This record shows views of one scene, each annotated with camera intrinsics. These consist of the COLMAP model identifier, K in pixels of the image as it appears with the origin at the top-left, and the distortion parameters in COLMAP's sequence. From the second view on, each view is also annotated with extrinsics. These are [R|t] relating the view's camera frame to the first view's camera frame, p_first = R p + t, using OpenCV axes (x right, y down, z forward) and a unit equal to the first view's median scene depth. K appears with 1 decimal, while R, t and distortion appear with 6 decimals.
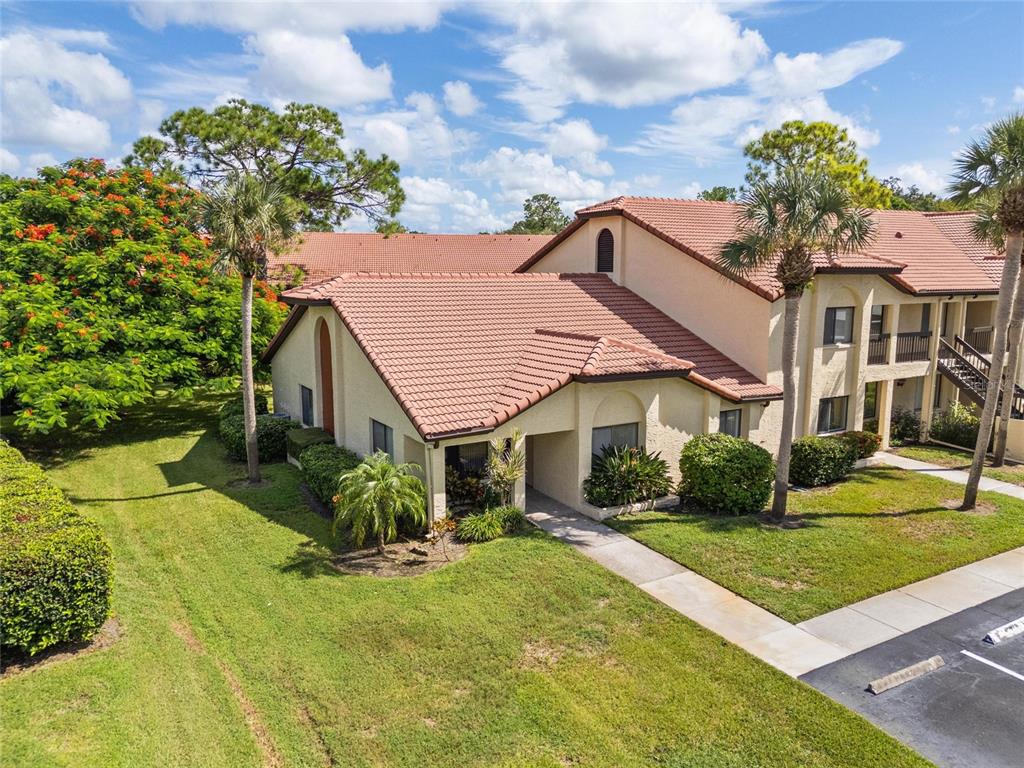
lens RADIAL K [[710.6, 0, 512.0], [0, 710.6, 384.0], [0, 0, 1]] dist [0.046623, -0.004475]
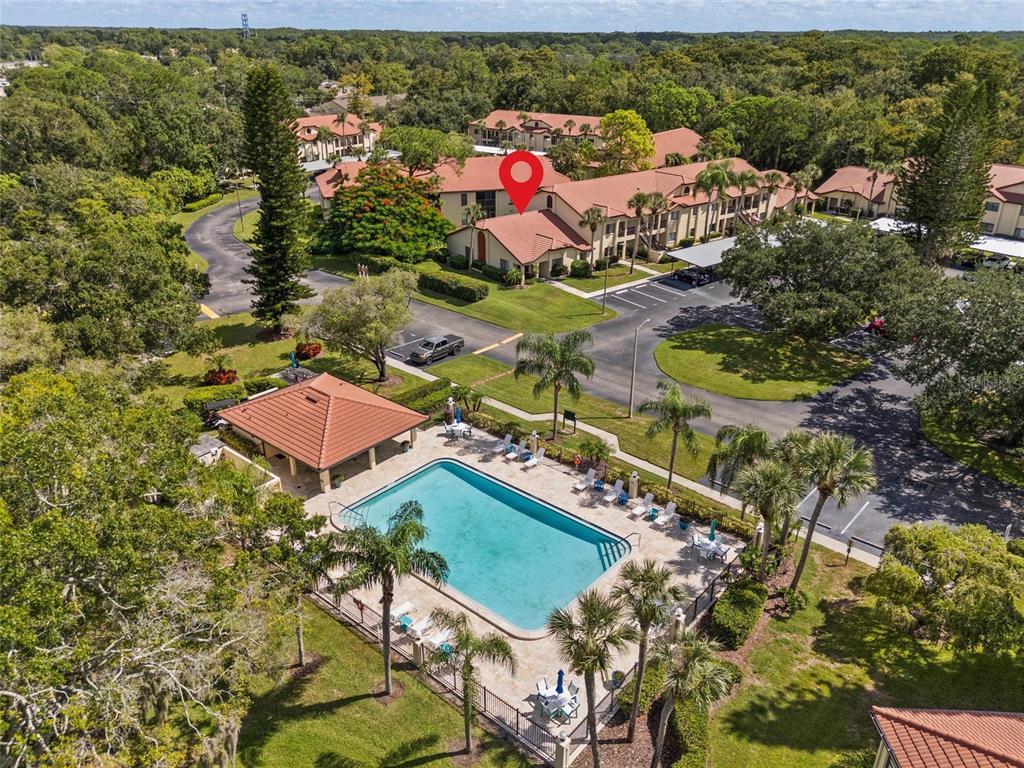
lens RADIAL K [[710.6, 0, 512.0], [0, 710.6, 384.0], [0, 0, 1]] dist [0.046623, -0.004475]
pose [[0.990424, -0.064324, 0.122162, -0.742229], [0.024920, 0.953591, 0.300073, -0.547676], [-0.135795, -0.294155, 0.946062, -3.477647]]
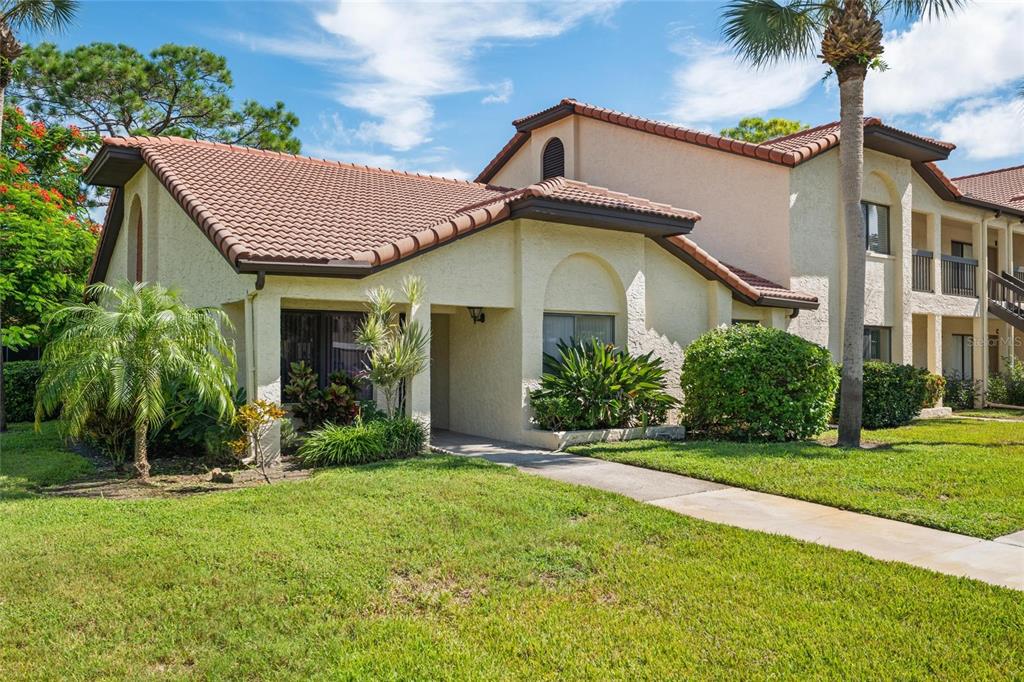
lens RADIAL K [[756.7, 0, 512.0], [0, 756.7, 341.0], [0, 0, 1]] dist [0.005028, 0.006687]
pose [[0.996675, 0.003432, 0.081409, 0.032728], [0.010479, 0.985416, -0.169839, 0.197794], [-0.080805, 0.170128, 0.982103, 0.360503]]
